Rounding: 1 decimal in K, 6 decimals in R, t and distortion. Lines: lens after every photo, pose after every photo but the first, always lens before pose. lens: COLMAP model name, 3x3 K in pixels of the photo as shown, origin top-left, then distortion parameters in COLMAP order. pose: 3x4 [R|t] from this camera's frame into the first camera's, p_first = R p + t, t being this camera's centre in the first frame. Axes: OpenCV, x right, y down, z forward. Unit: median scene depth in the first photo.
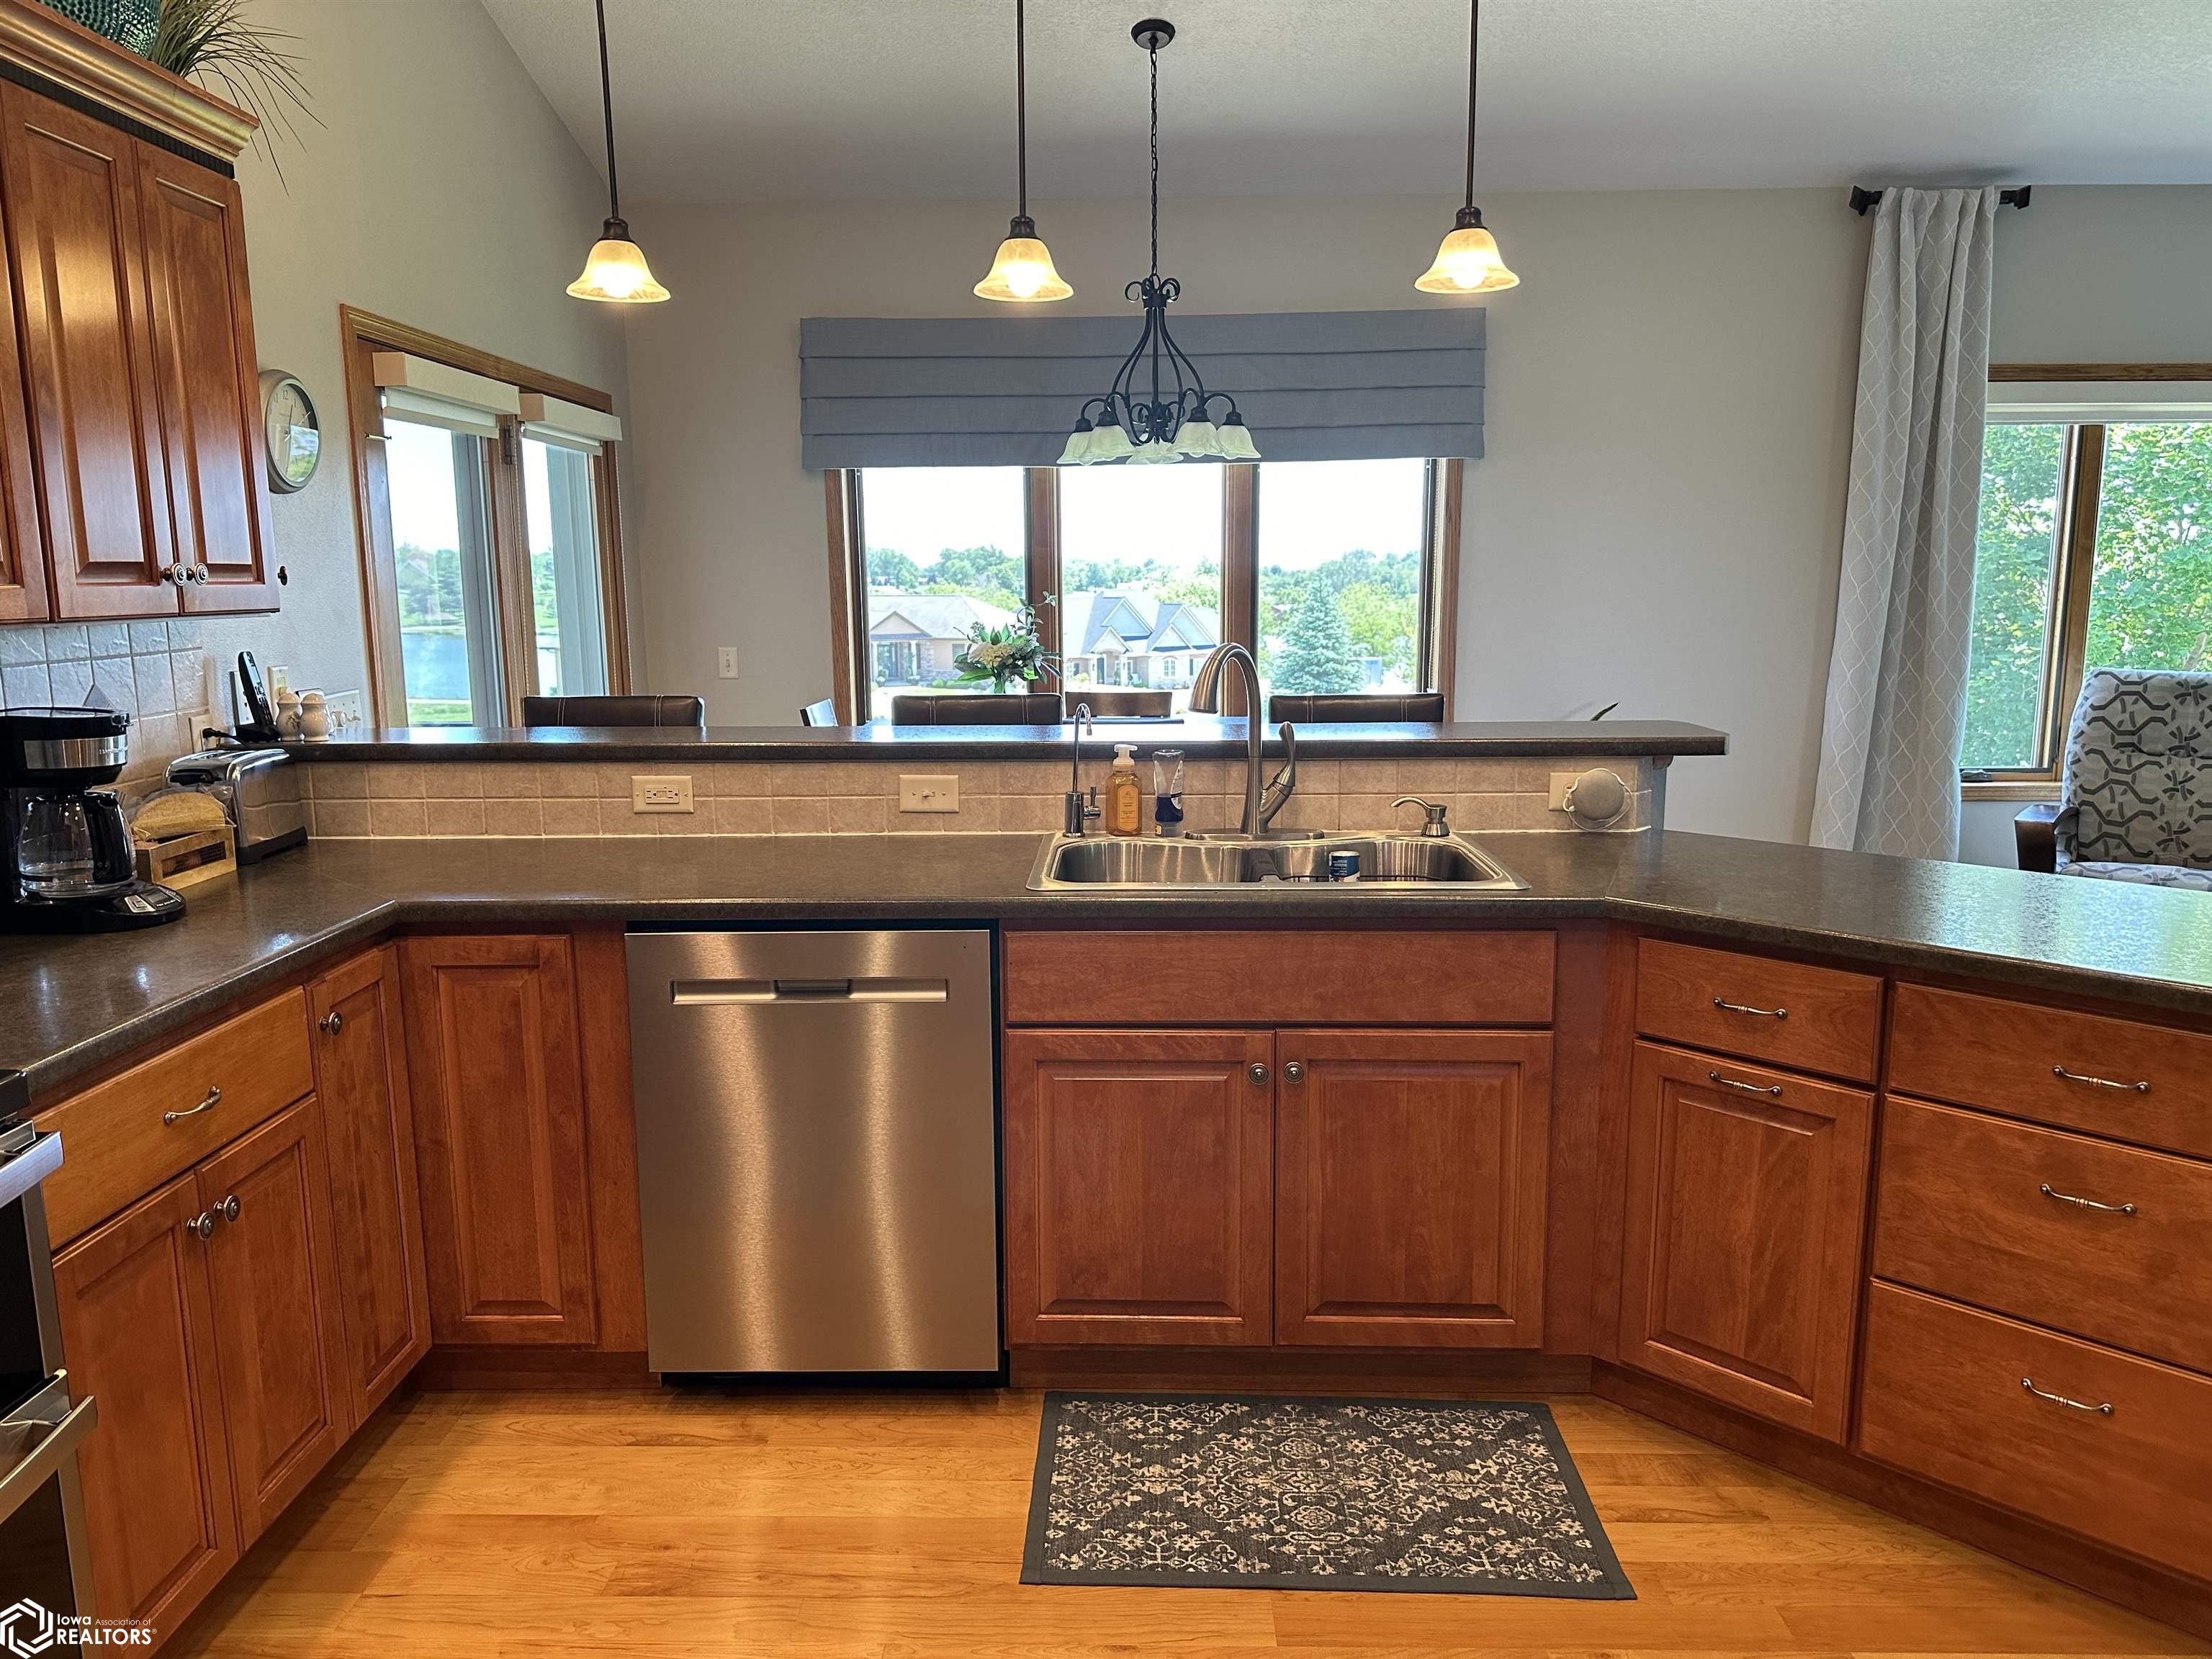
lens RADIAL K [[1564.5, 0, 1101.8], [0, 1564.5, 830.3], [0, 0, 1]] dist [0.023568, -0.030995]
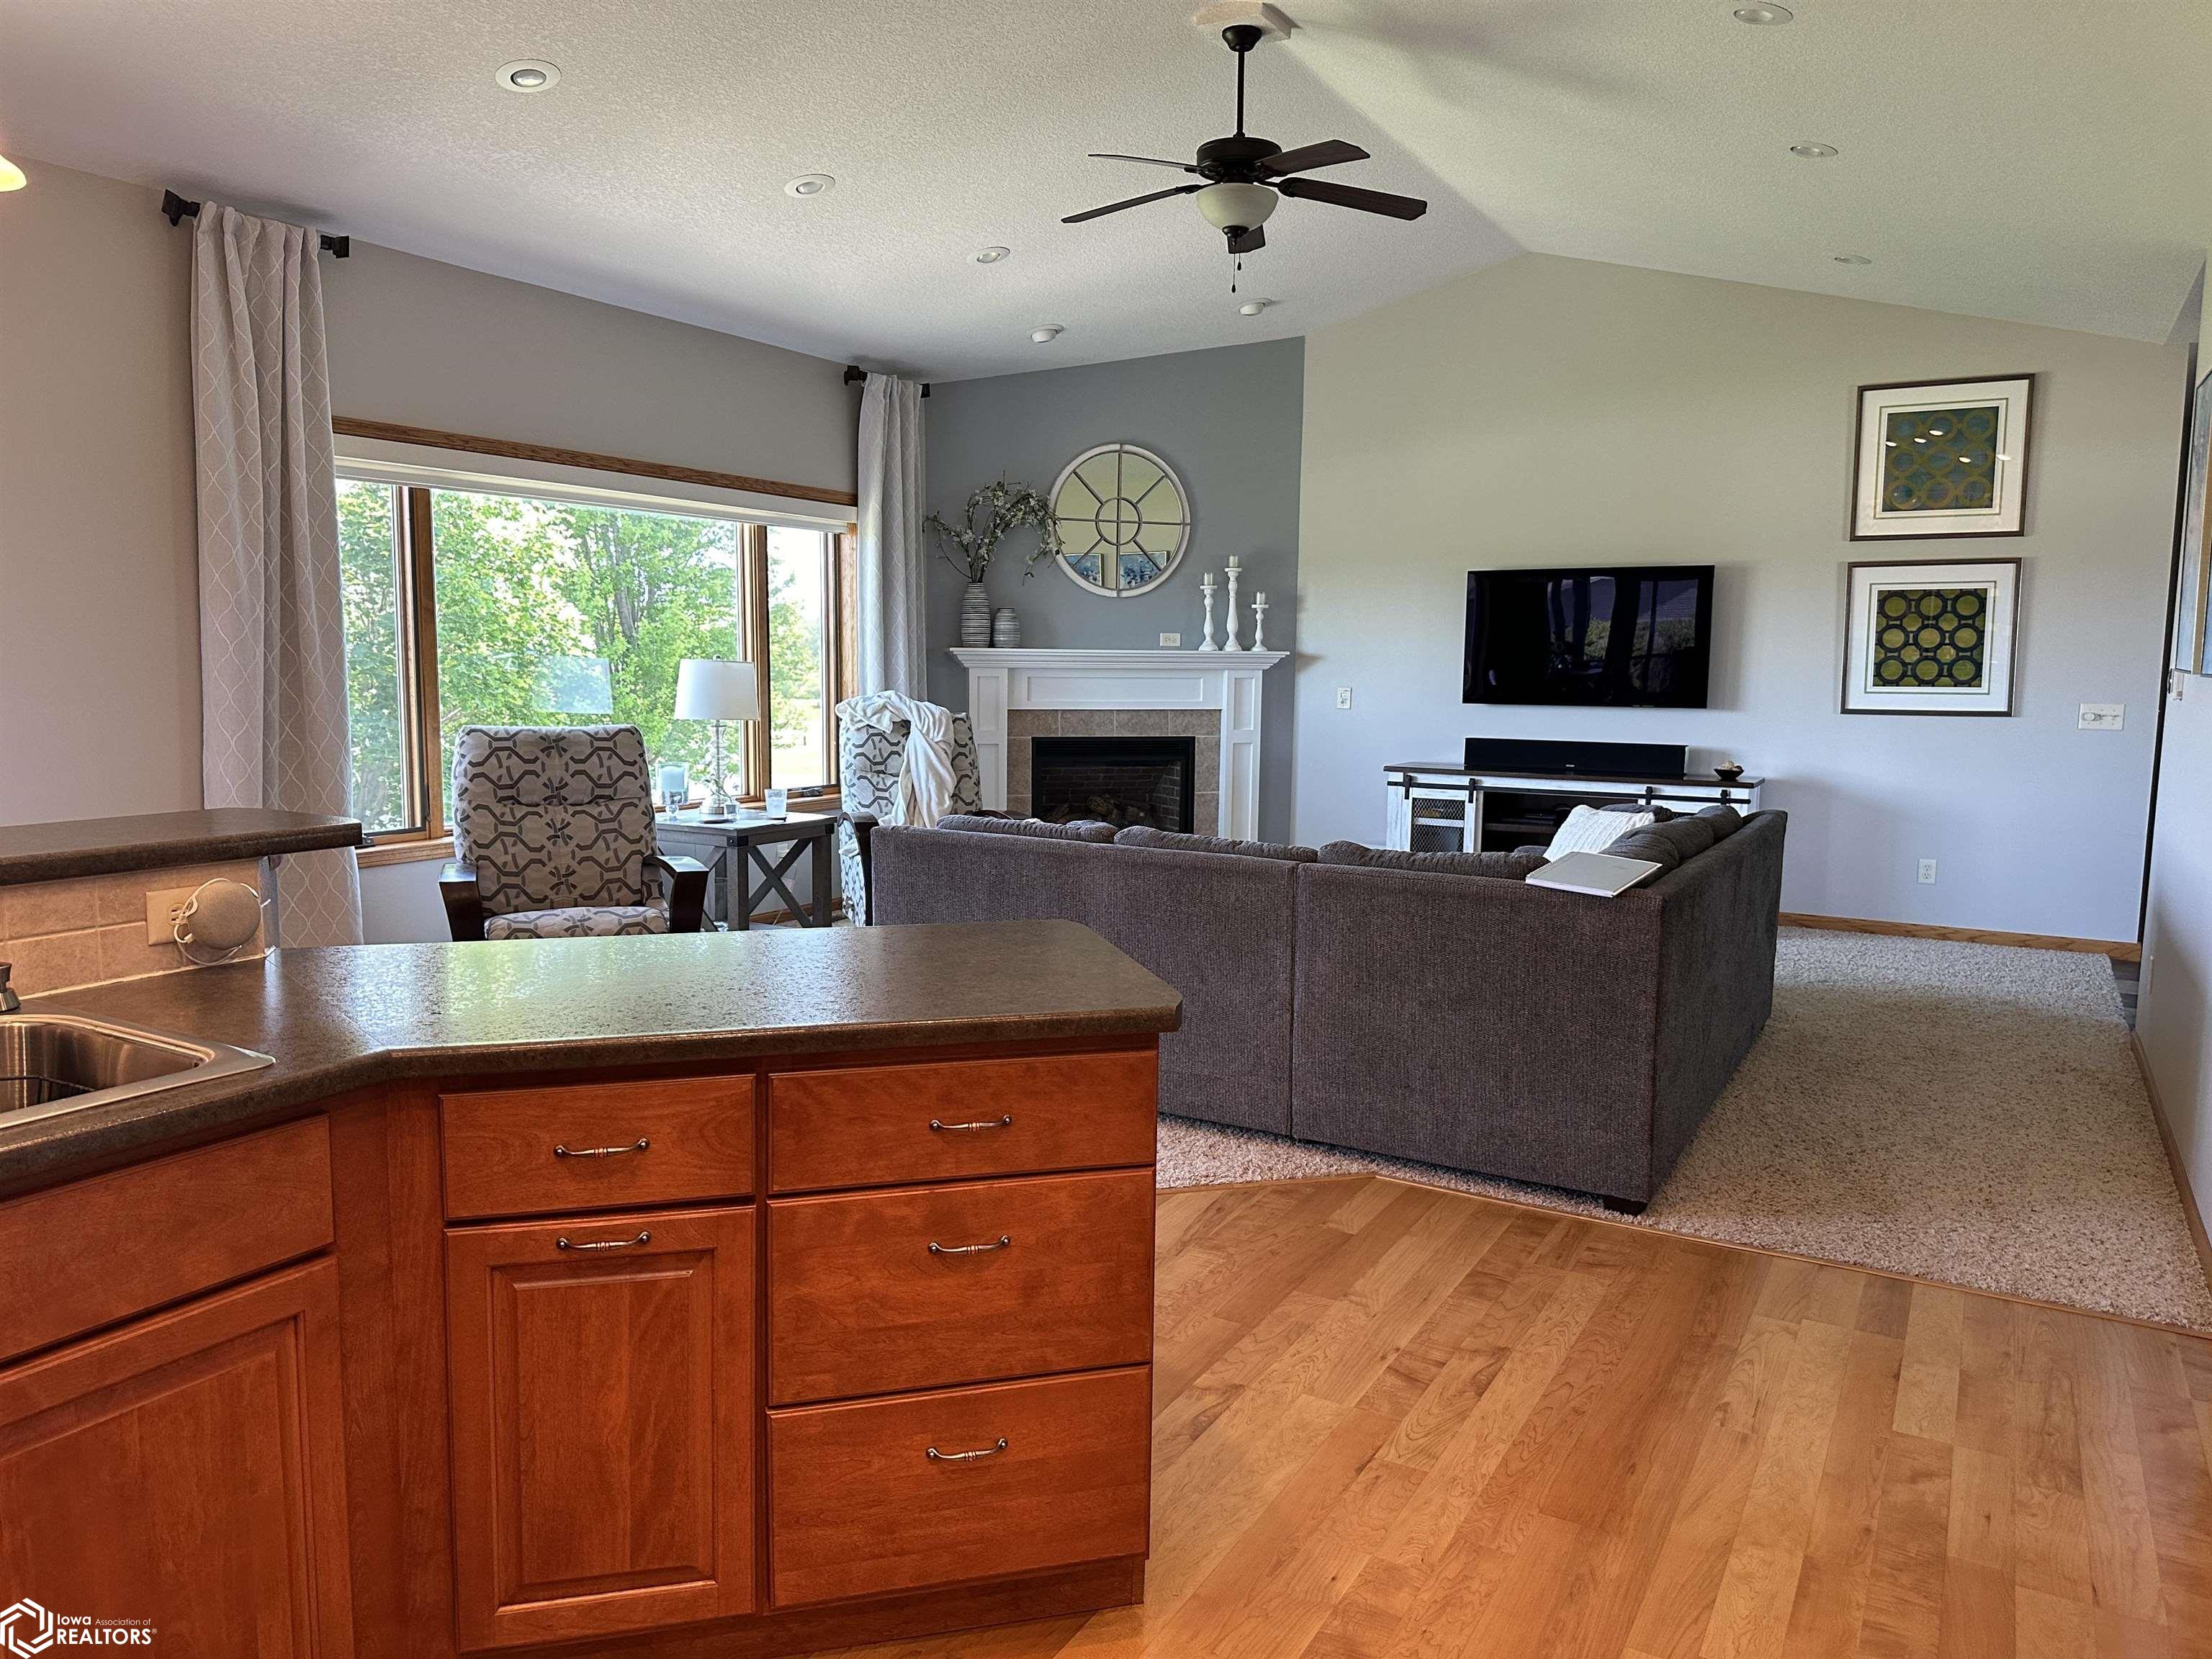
lens RADIAL K [[1564.5, 0, 1121.4], [0, 1564.5, 826.7], [0, 0, 1]] dist [0.023568, -0.030995]
pose [[0.482457, -0.090808, 0.871200, -0.141592], [0.128289, 0.991212, 0.032272, -0.040377], [-0.866474, 0.096195, 0.489867, 0.333593]]
